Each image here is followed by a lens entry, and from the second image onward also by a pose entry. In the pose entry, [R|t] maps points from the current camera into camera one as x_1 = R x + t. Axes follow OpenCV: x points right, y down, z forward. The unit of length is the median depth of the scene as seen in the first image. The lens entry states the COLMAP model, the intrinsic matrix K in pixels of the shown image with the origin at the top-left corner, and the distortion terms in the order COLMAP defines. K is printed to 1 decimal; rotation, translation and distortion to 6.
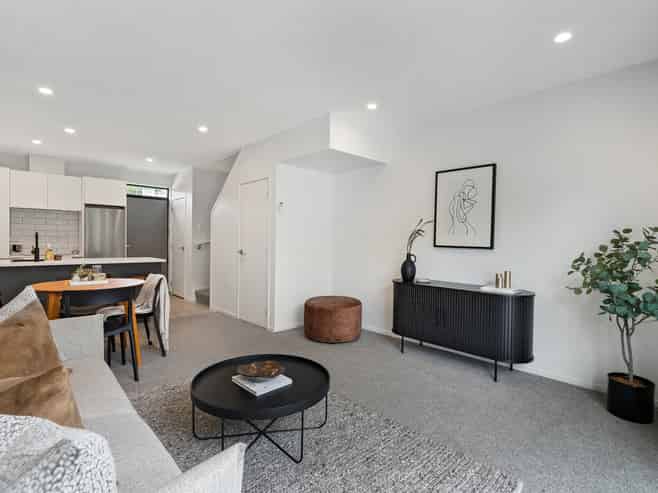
lens RADIAL K [[335.4, 0, 329.0], [0, 335.4, 246.5], [0, 0, 1]] dist [0.004799, 0.001038]
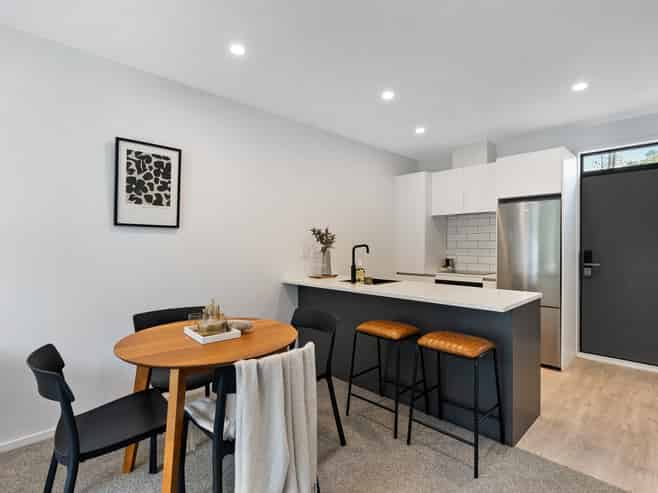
lens RADIAL K [[335.4, 0, 329.0], [0, 335.4, 246.5], [0, 0, 1]] dist [0.004799, 0.001038]
pose [[-0.026556, 0.004715, -0.999636, -0.051719], [0.007264, 0.999963, 0.004524, -0.037231], [0.999621, -0.007142, -0.026590, 0.656745]]
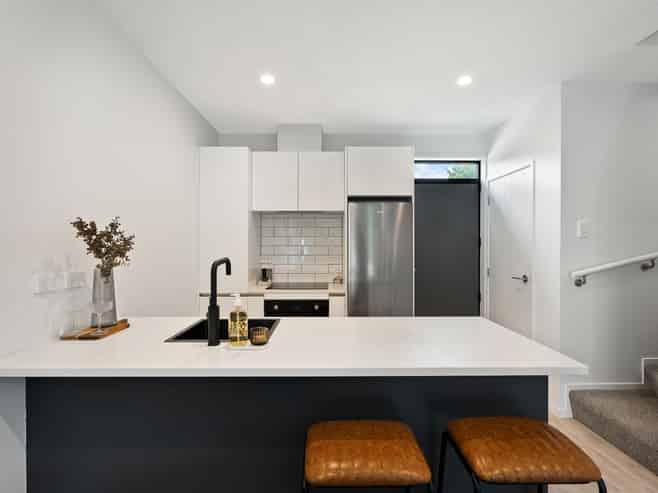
lens RADIAL K [[335.4, 0, 329.0], [0, 335.4, 246.5], [0, 0, 1]] dist [0.004799, 0.001038]
pose [[0.699617, 0.002012, -0.714516, -0.342936], [0.007202, 0.999925, 0.009868, -0.048481], [0.714482, -0.012050, 0.699550, 0.573982]]
